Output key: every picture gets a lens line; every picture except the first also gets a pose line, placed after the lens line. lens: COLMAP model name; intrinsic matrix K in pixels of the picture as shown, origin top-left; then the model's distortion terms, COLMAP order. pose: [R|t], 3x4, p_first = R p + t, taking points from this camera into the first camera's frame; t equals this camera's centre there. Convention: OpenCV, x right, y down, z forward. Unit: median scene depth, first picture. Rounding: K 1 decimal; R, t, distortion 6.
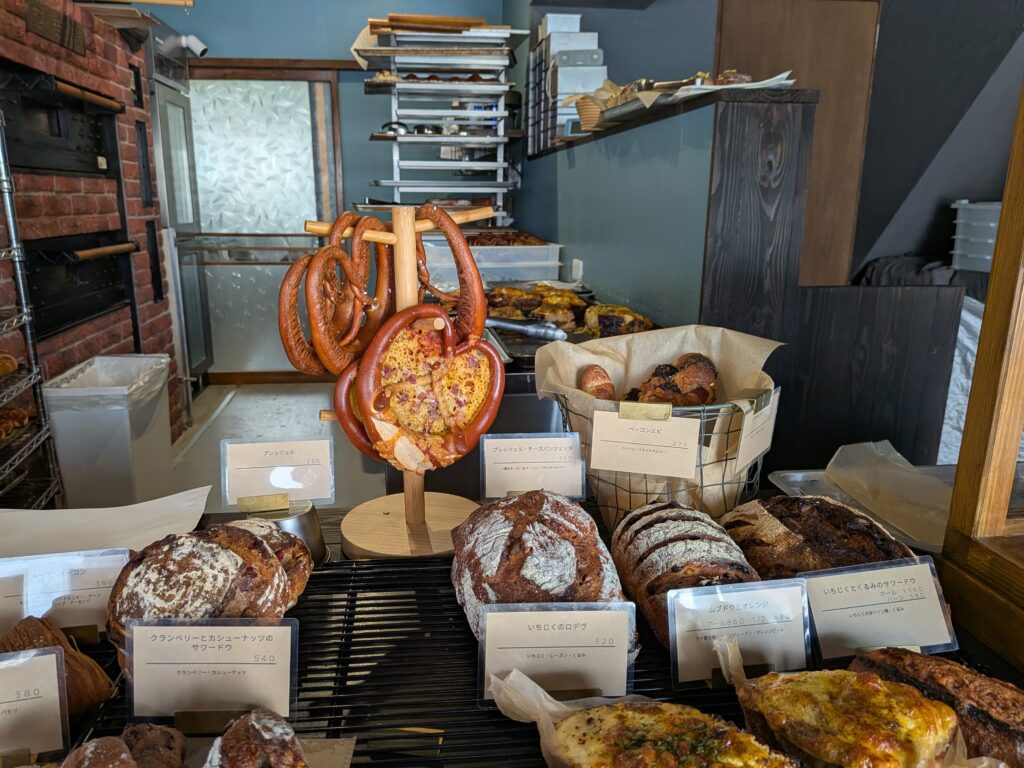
lens RADIAL K [[757.1, 0, 510.8], [0, 757.1, 389.9], [0, 0, 1]] dist [0.005733, -0.001245]
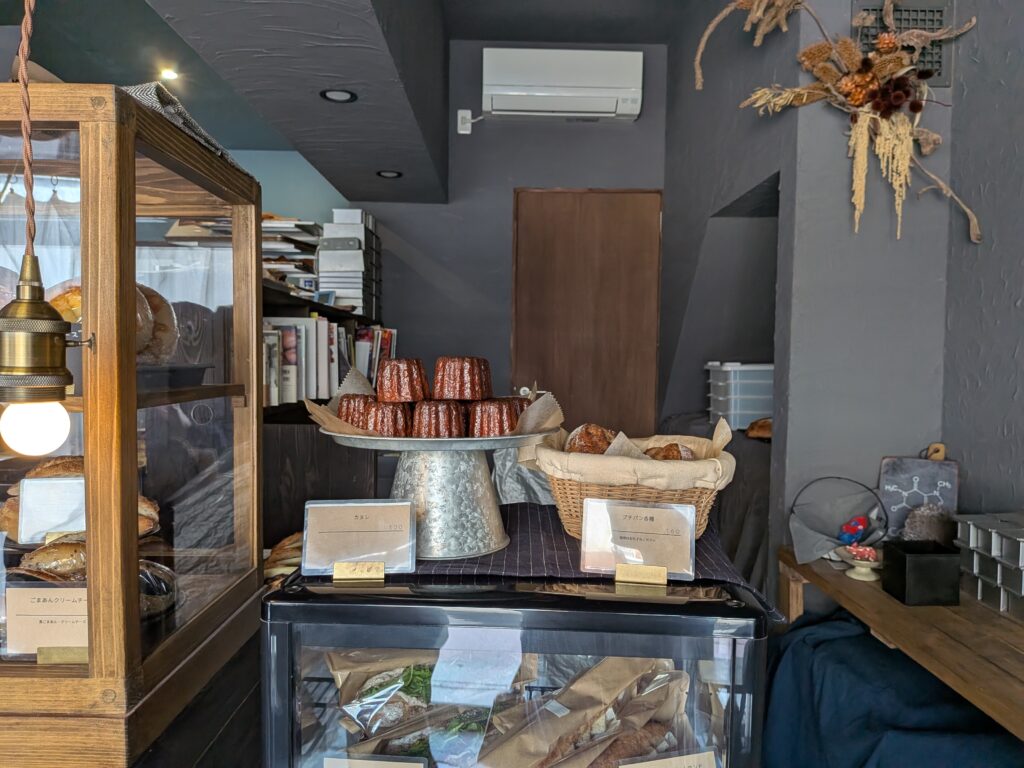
lens RADIAL K [[757.1, 0, 513.7], [0, 757.1, 384.0], [0, 0, 1]] dist [0.005733, -0.001245]
pose [[0.996893, 0.005701, -0.078565, 0.532729], [-0.022755, 0.975698, -0.217934, 0.032095], [0.075414, 0.219045, 0.972796, -0.096359]]
